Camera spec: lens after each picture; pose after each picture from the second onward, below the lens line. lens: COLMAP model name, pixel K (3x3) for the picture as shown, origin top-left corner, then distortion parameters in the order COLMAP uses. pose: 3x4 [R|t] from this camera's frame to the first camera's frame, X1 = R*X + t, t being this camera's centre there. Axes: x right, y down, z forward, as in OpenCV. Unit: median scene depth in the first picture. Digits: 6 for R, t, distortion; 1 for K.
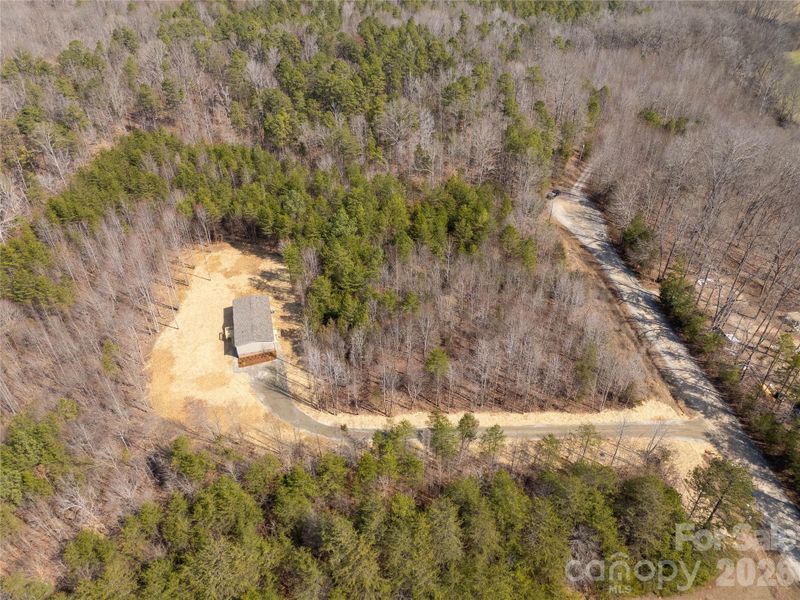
lens RADIAL K [[590.3, 0, 398.5], [0, 590.3, 297.1], [0, 0, 1]] dist [0.082897, -0.079185]
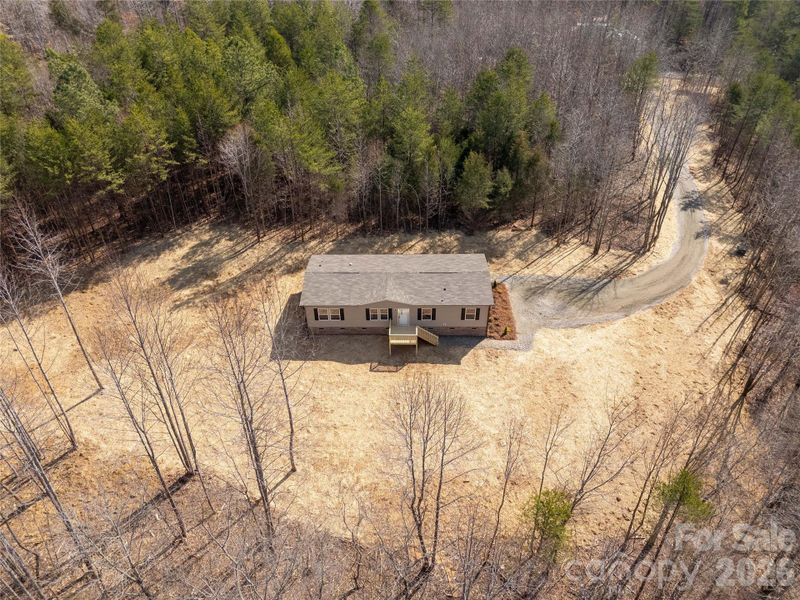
lens RADIAL K [[590.3, 0, 398.5], [0, 590.3, 297.1], [0, 0, 1]] dist [0.082897, -0.079185]
pose [[0.260798, -0.576037, 0.774703, -0.564150], [0.592709, 0.728966, 0.342498, -0.091031], [-0.762024, 0.369851, 0.531535, 0.781682]]
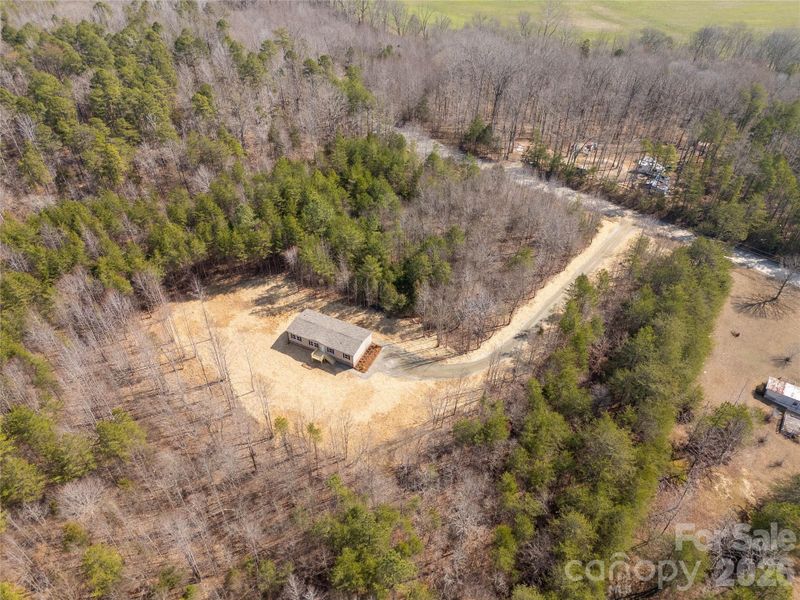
lens RADIAL K [[601.5, 0, 400.0], [0, 601.5, 300.0], [0, 0, 1]] dist [0.086260, -0.073153]
pose [[0.662885, -0.481278, 0.573546, -0.693316], [0.453486, 0.867621, 0.203920, -0.149838], [-0.595763, 0.124920, 0.793386, 0.162523]]
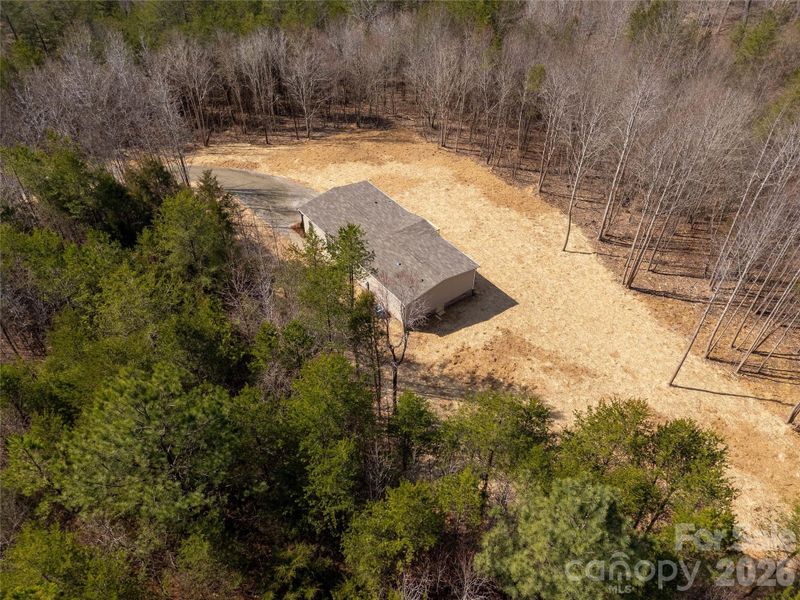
lens RADIAL K [[590.3, 0, 398.5], [0, 590.3, 297.1], [0, 0, 1]] dist [0.082897, -0.079185]
pose [[-0.920513, 0.268736, -0.283613, -0.129679], [-0.235223, 0.198424, 0.951472, -0.335483], [0.311970, 0.942554, -0.119439, 1.081317]]
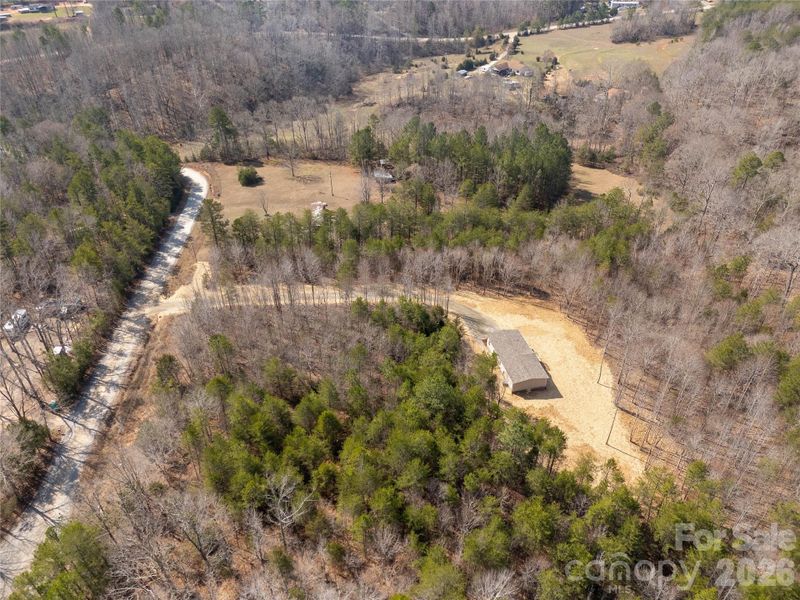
lens RADIAL K [[590.3, 0, 398.5], [0, 590.3, 297.1], [0, 0, 1]] dist [0.082897, -0.079185]
pose [[-0.999707, -0.009506, 0.022273, -0.068134], [0.018662, 0.283730, 0.958723, -0.949864], [-0.015433, 0.958857, -0.283470, 1.183959]]
